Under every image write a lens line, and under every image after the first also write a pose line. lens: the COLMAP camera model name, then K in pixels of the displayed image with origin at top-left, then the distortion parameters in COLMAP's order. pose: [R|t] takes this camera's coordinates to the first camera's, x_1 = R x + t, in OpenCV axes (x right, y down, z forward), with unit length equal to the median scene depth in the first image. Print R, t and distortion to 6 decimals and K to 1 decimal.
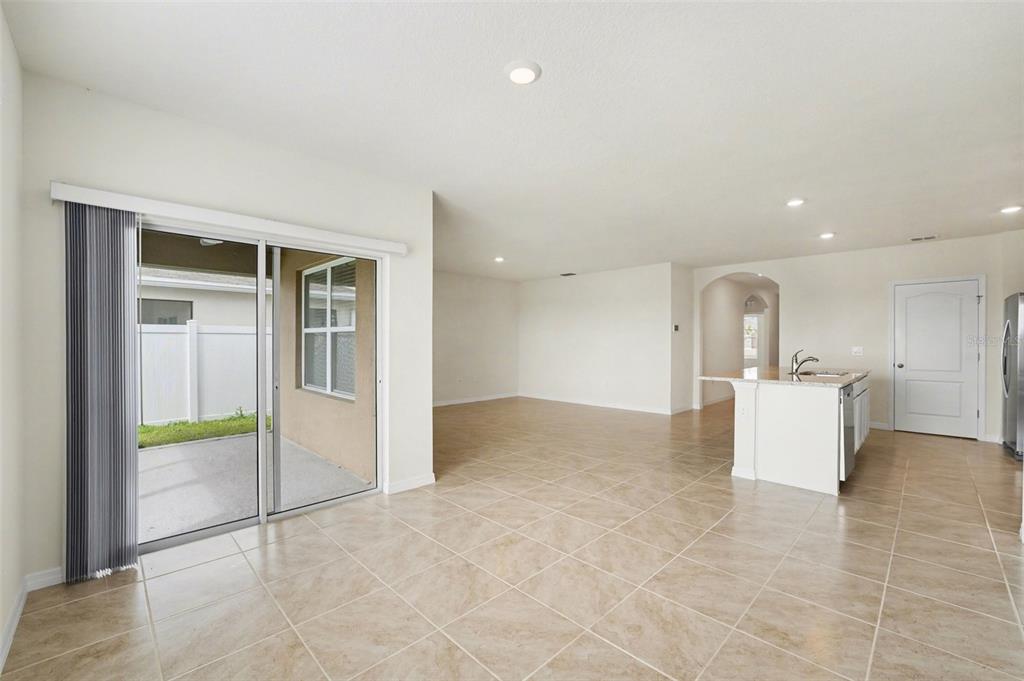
lens RADIAL K [[421.5, 0, 514.7], [0, 421.5, 344.4], [0, 0, 1]] dist [-0.023857, 0.002030]
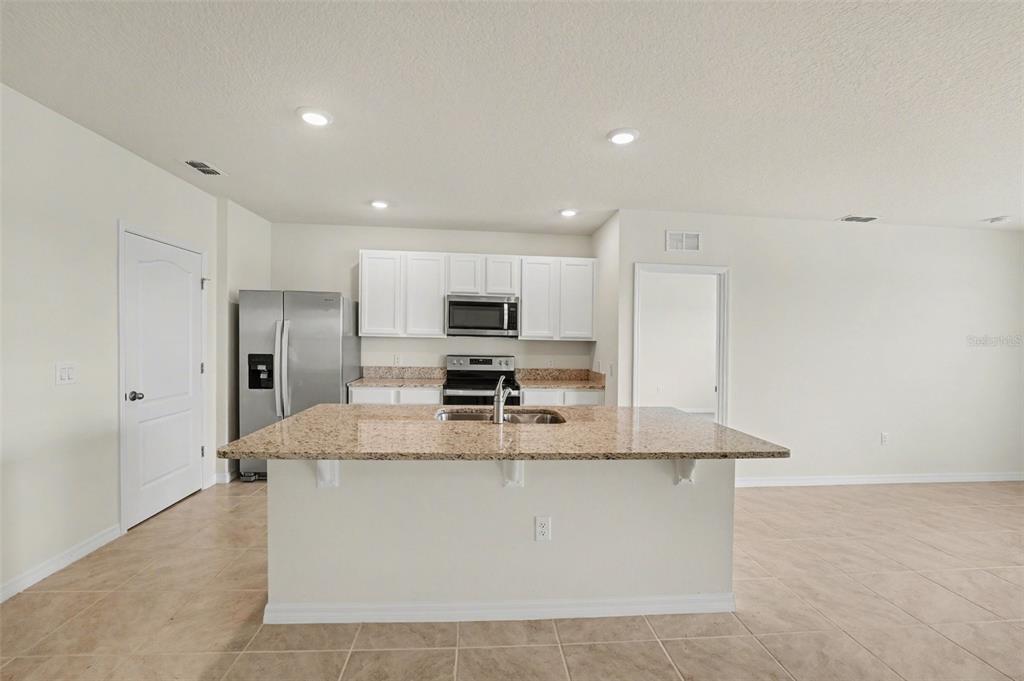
lens RADIAL K [[421.5, 0, 513.0], [0, 421.5, 341.2], [0, 0, 1]] dist [-0.023857, 0.002030]
pose [[-0.763476, -0.017084, 0.645610, 0.416440], [-0.017120, 0.999834, 0.006212, -0.039325], [-0.645609, -0.006310, -0.763642, 1.694170]]
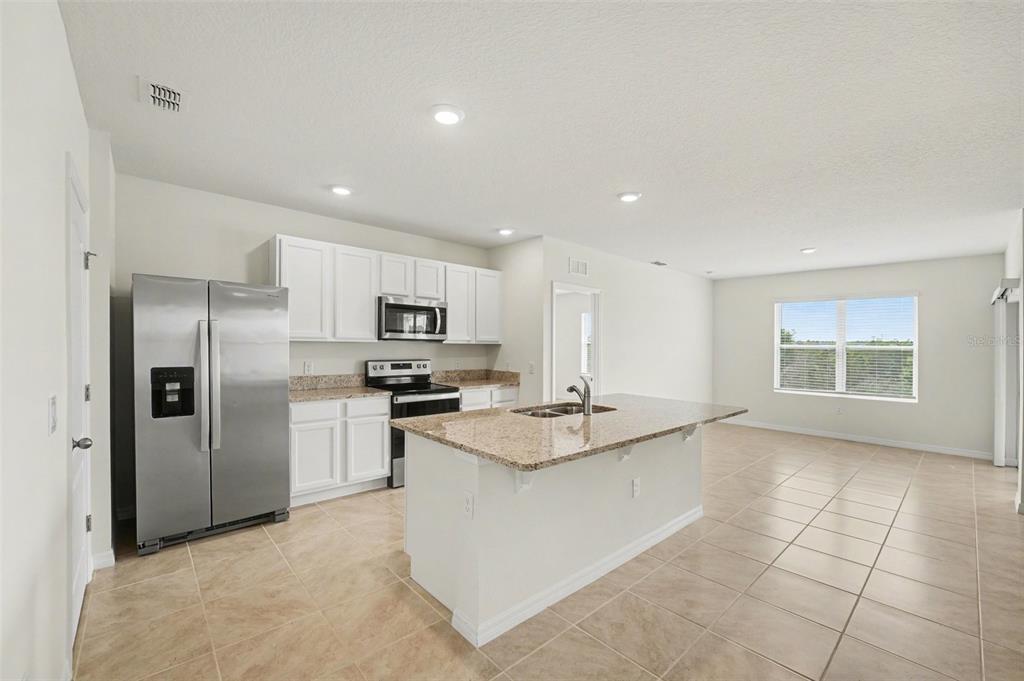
lens RADIAL K [[421.5, 0, 507.9], [0, 421.5, 339.7], [0, 0, 1]] dist [-0.023857, 0.002030]
pose [[-0.998634, -0.015066, 0.050040, 0.941513], [-0.015342, 0.999869, -0.005139, -0.044122], [-0.049956, -0.005899, -0.998734, 2.005057]]
